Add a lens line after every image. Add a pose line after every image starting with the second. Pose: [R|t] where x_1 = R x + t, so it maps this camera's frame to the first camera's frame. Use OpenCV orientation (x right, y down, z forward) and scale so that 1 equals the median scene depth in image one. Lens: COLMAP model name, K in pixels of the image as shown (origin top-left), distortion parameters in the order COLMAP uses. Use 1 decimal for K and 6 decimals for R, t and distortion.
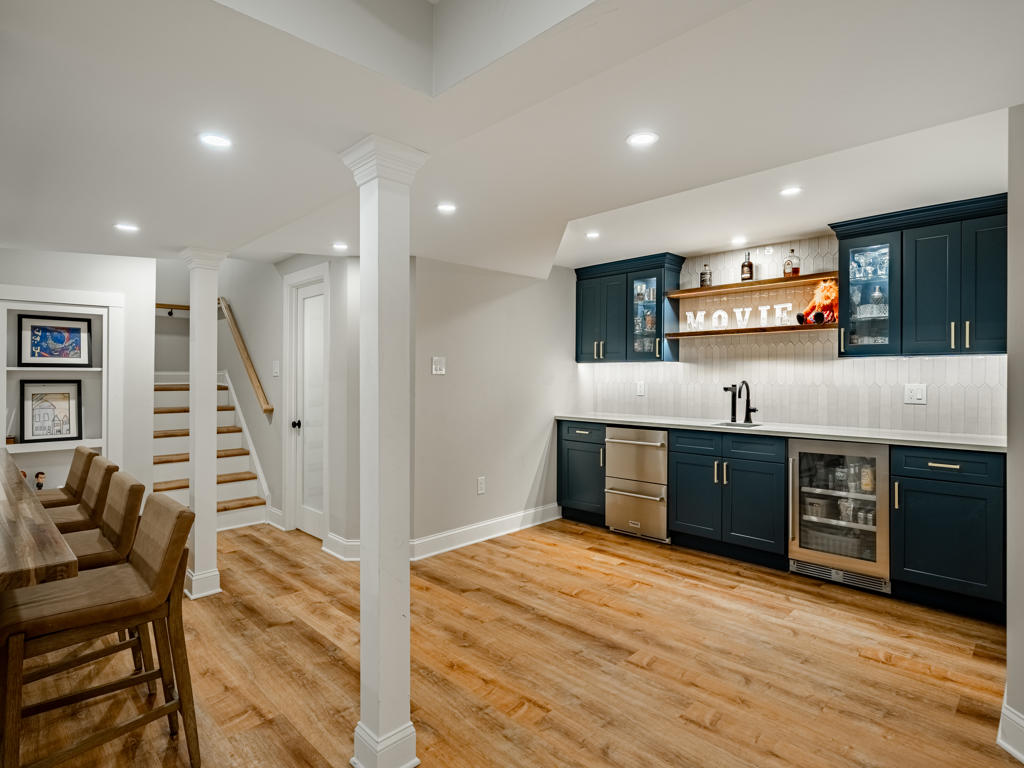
lens RADIAL K [[541.0, 0, 501.9], [0, 541.0, 365.7], [0, 0, 1]] dist [0.007416, -0.004173]
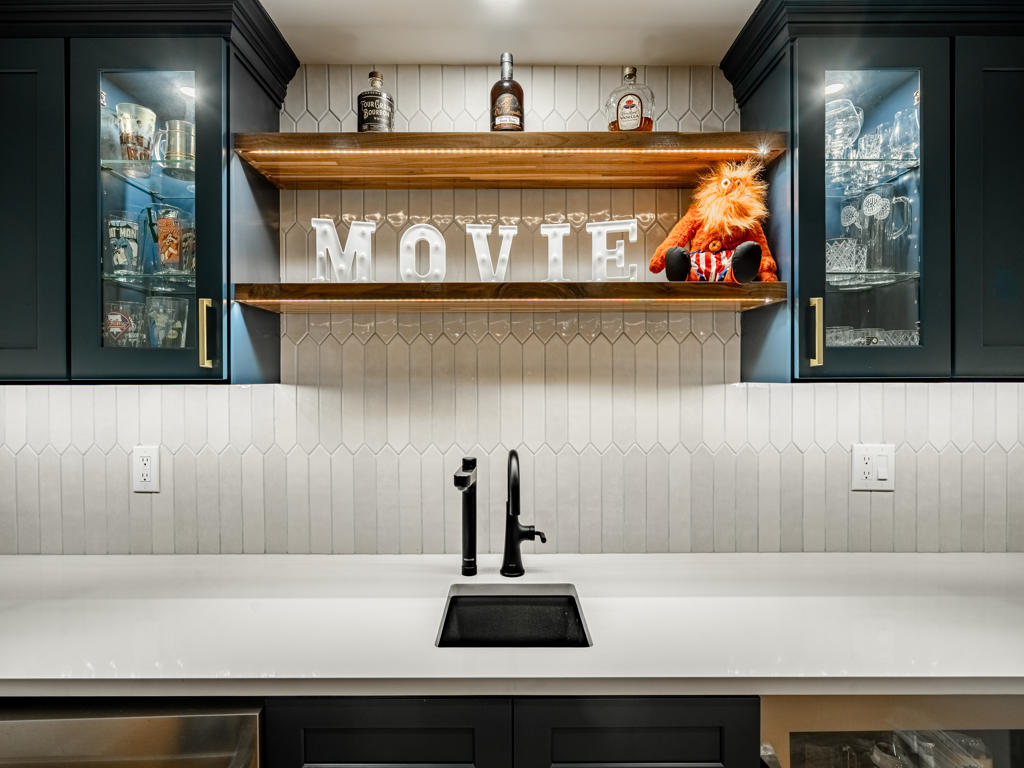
lens RADIAL K [[505.0, 0, 510.7], [0, 505.0, 395.3], [0, 0, 1]] dist [-0.002871, 0.001812]
pose [[0.682683, -0.023888, 0.730324, 0.212388], [-0.010085, 0.999062, 0.042105, -0.015137], [-0.730645, -0.036109, 0.681802, 0.733344]]
